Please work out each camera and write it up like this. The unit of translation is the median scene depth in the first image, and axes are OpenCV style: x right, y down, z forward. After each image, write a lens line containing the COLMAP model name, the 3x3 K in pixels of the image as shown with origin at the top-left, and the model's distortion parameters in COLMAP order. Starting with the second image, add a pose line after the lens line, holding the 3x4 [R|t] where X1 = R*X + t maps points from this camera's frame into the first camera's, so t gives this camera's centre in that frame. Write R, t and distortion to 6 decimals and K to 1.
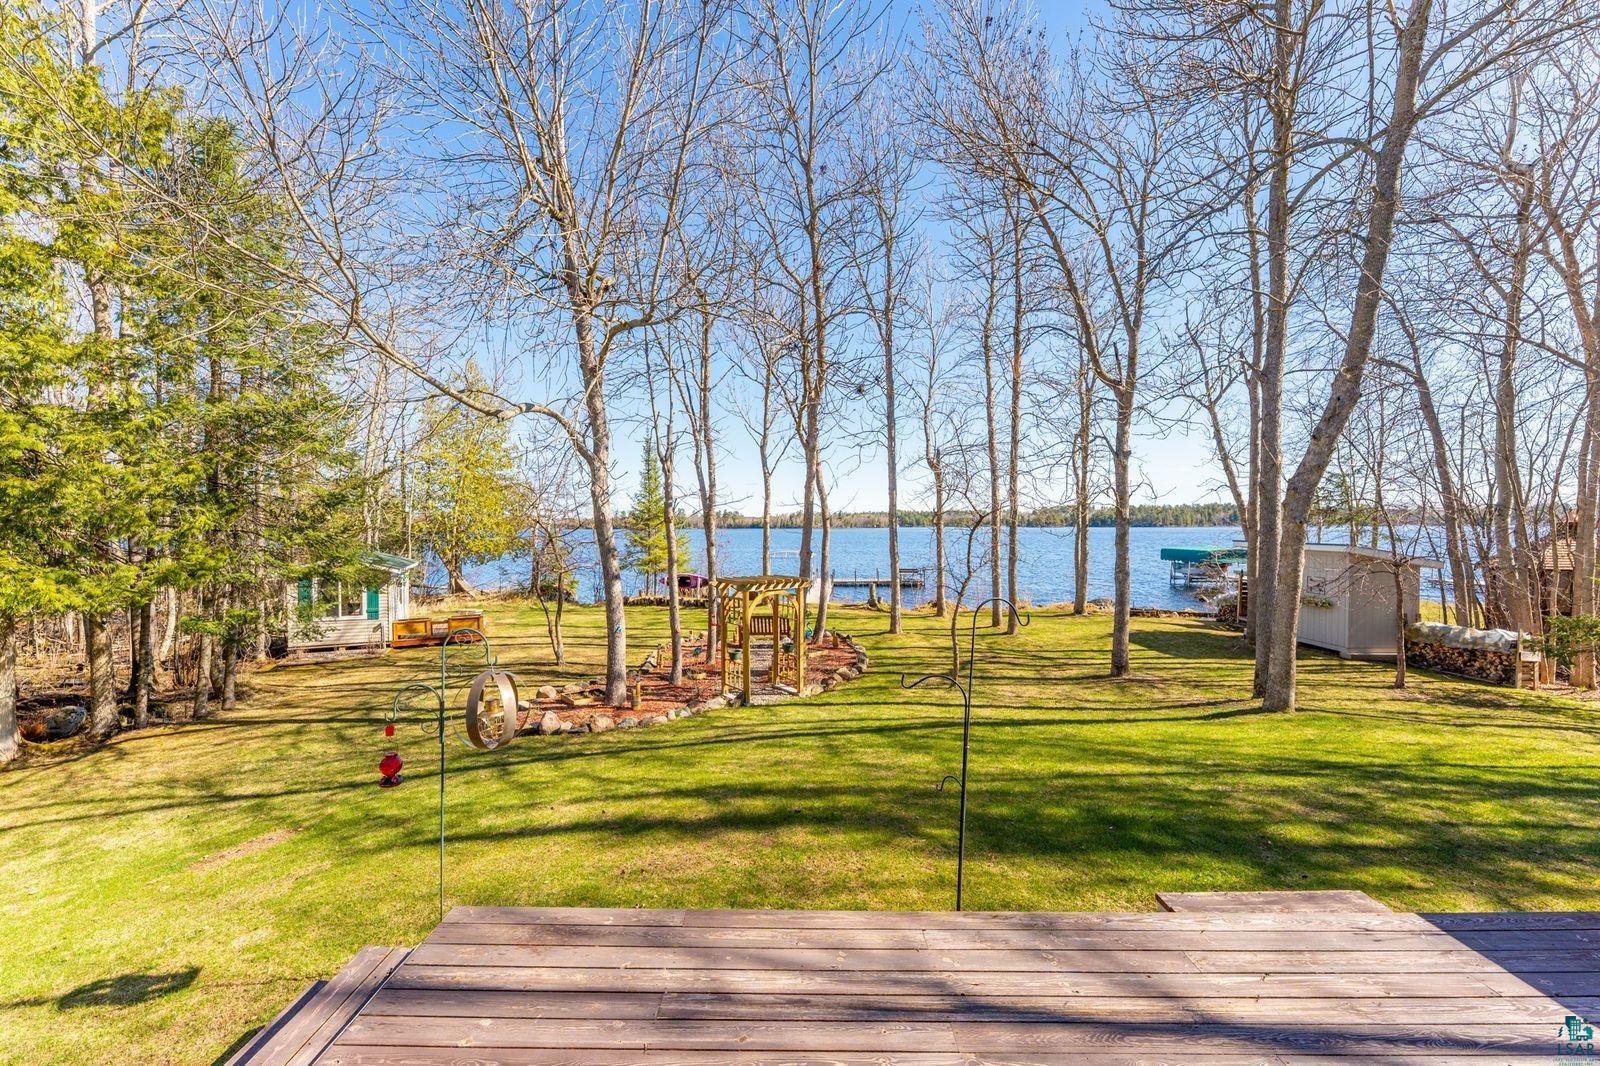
lens RADIAL K [[631.3, 0, 792.7], [0, 631.3, 539.3], [0, 0, 1]] dist [-0.000152, 0.000045]
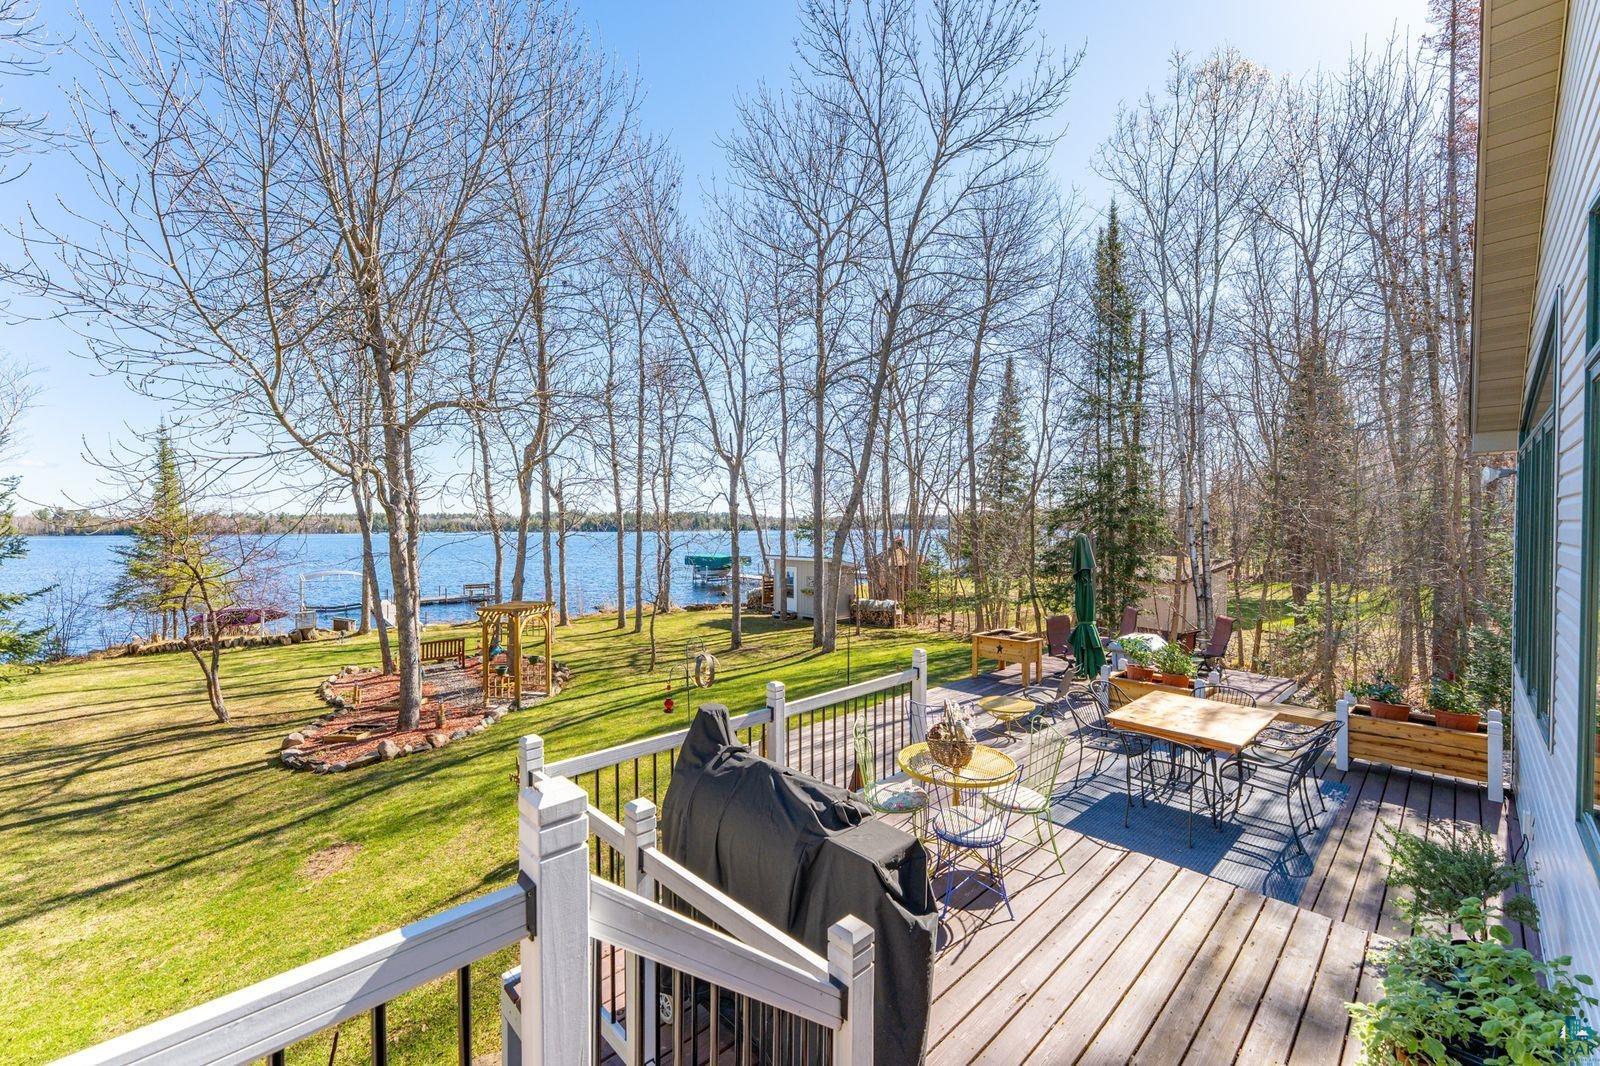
lens RADIAL K [[631.3, 0, 792.7], [0, 631.3, 539.3], [0, 0, 1]] dist [-0.000152, 0.000045]
pose [[0.719695, -0.010477, 0.694211, -0.492893], [0.014725, 0.999892, -0.000175, -0.054213], [-0.694134, 0.010348, 0.719771, -0.232856]]
